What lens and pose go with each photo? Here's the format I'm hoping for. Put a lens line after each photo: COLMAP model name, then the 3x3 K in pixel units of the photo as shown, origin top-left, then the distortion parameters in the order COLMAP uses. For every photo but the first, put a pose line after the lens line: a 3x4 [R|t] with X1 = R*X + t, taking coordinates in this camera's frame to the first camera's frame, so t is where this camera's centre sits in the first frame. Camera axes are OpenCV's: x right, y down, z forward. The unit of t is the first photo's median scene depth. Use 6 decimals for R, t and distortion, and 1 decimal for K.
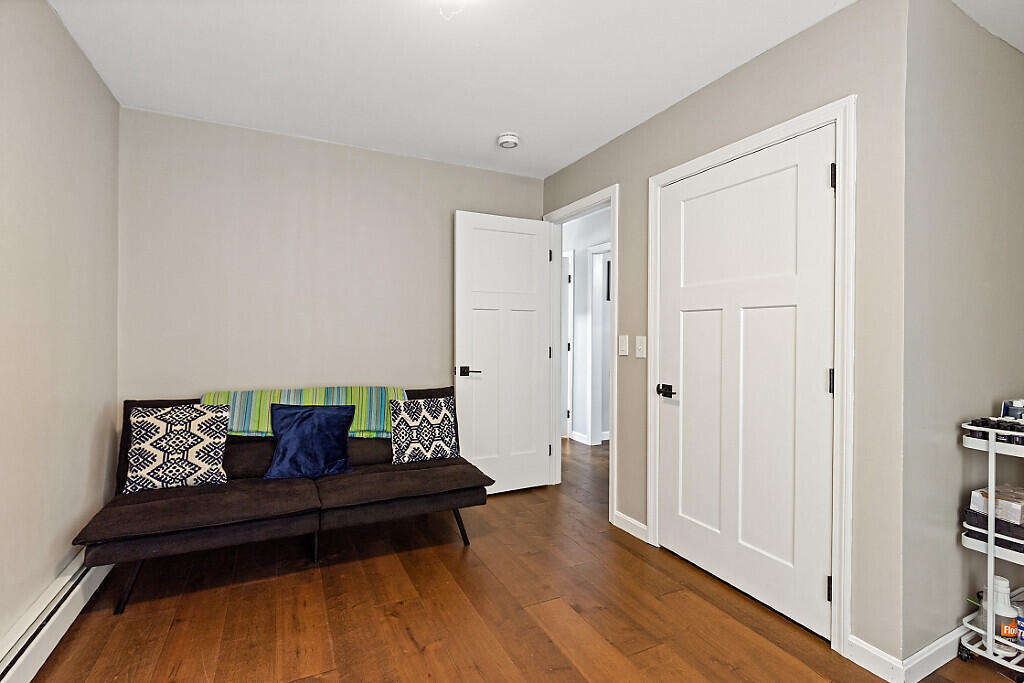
lens RADIAL K [[472.7, 0, 508.8], [0, 472.7, 329.3], [0, 0, 1]] dist [-0.000648, -0.000250]
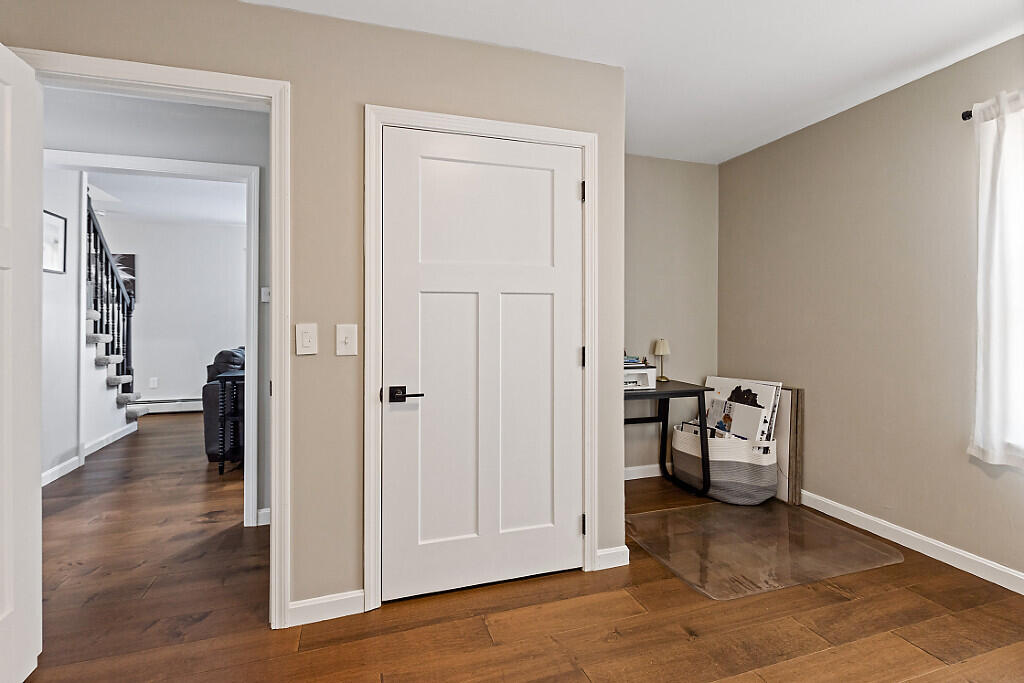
lens RADIAL K [[473.5, 0, 509.8], [0, 473.5, 317.0], [0, 0, 1]] dist [0.000537, 0.000009]
pose [[0.148168, -0.005809, 0.988945, -0.470981], [-0.006535, 0.999955, 0.006853, -0.003031], [-0.988941, -0.007478, 0.148123, 0.829106]]
